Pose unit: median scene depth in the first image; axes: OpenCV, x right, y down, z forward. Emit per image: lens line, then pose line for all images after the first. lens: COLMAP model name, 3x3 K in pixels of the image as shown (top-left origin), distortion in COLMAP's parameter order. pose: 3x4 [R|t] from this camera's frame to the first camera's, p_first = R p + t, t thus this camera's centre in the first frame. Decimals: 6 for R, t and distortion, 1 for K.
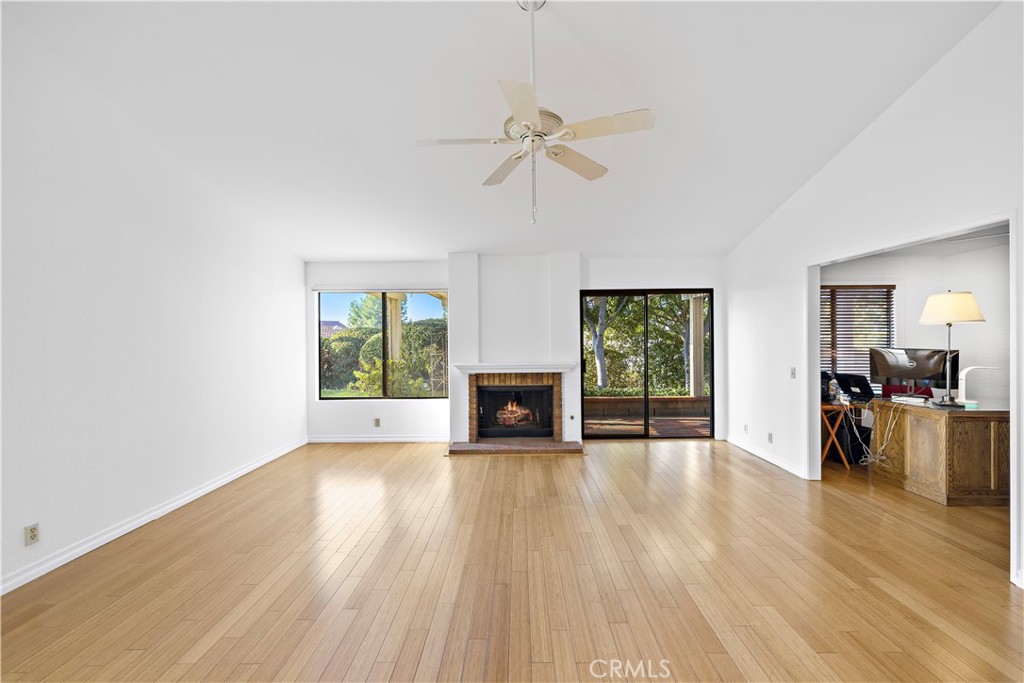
lens RADIAL K [[428.2, 0, 514.4], [0, 428.2, 340.2], [0, 0, 1]] dist [0.000466, 0.000021]
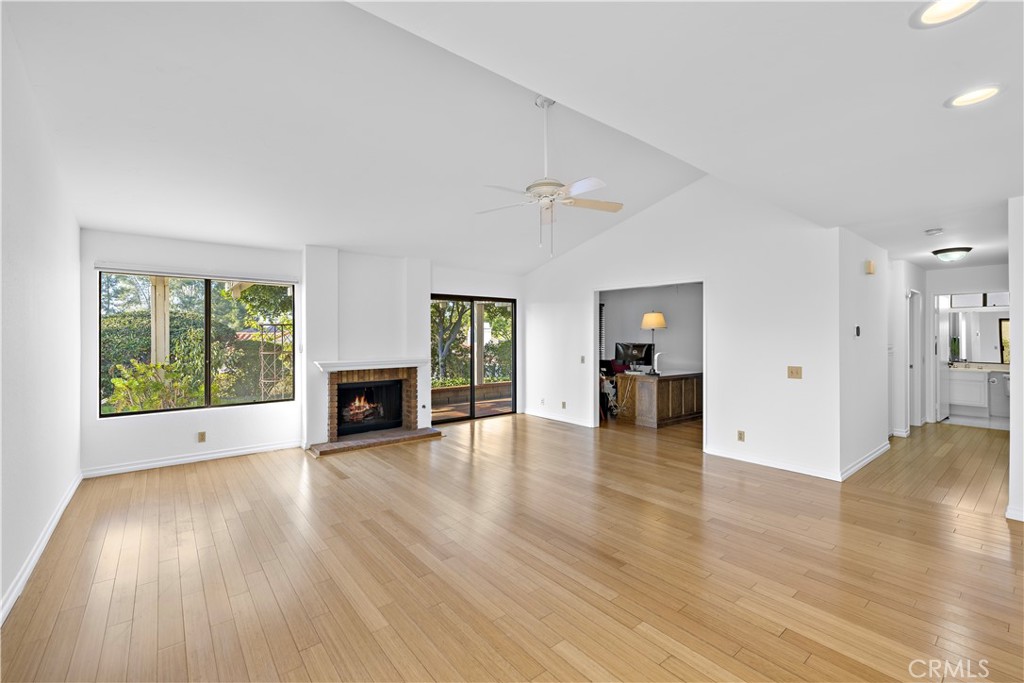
lens RADIAL K [[433.6, 0, 513.8], [0, 433.6, 334.2], [0, 0, 1]] dist [0.001959, 0.000259]
pose [[0.770618, 0.009566, 0.637225, -0.409238], [-0.002303, 0.999923, -0.012225, 0.004039], [-0.637293, 0.007953, 0.770581, -0.026398]]
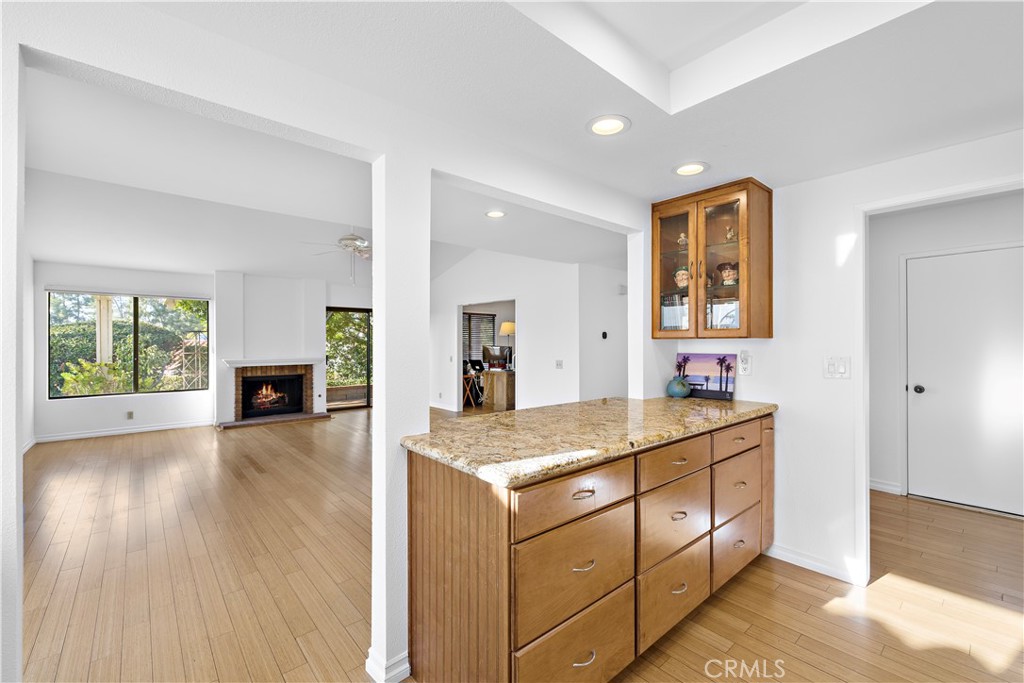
lens RADIAL K [[428.2, 0, 514.4], [0, 428.2, 340.2], [0, 0, 1]] dist [0.000466, 0.000021]
pose [[0.743804, 0.010898, 0.668309, -0.337983], [0.000088, 0.999865, -0.016403, 0.018883], [-0.668398, 0.012259, 0.743703, -0.495621]]
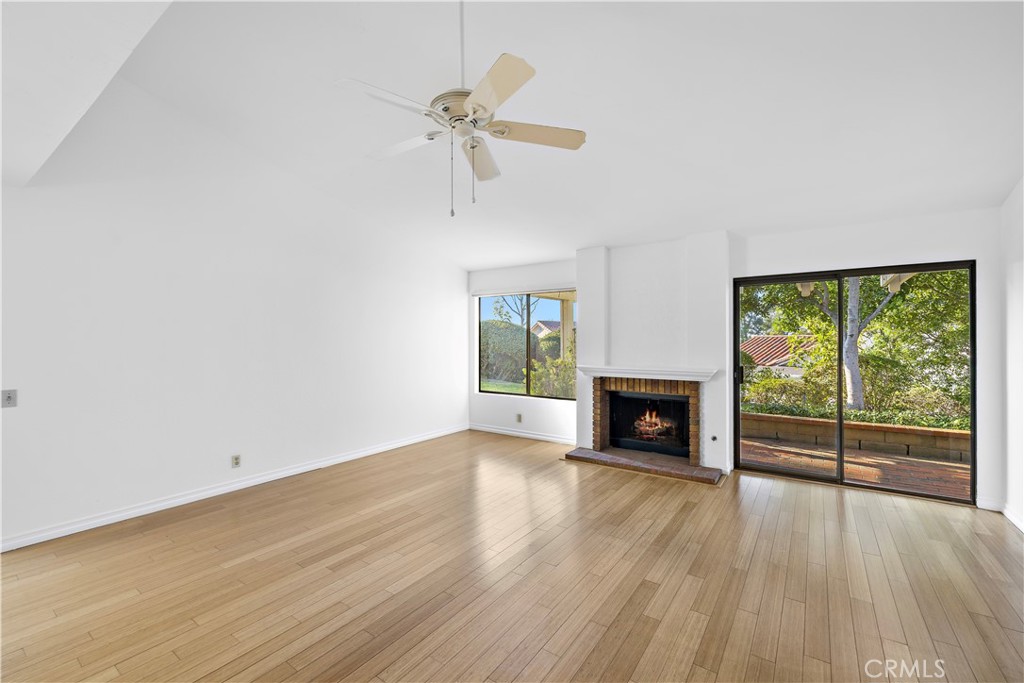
lens RADIAL K [[428.2, 0, 514.4], [0, 428.2, 340.2], [0, 0, 1]] dist [0.000466, 0.000021]
pose [[0.824746, 0.008270, -0.565442, 0.278160], [-0.008091, 0.999963, 0.002824, -0.002794], [0.565445, 0.002246, 0.824783, 0.126147]]
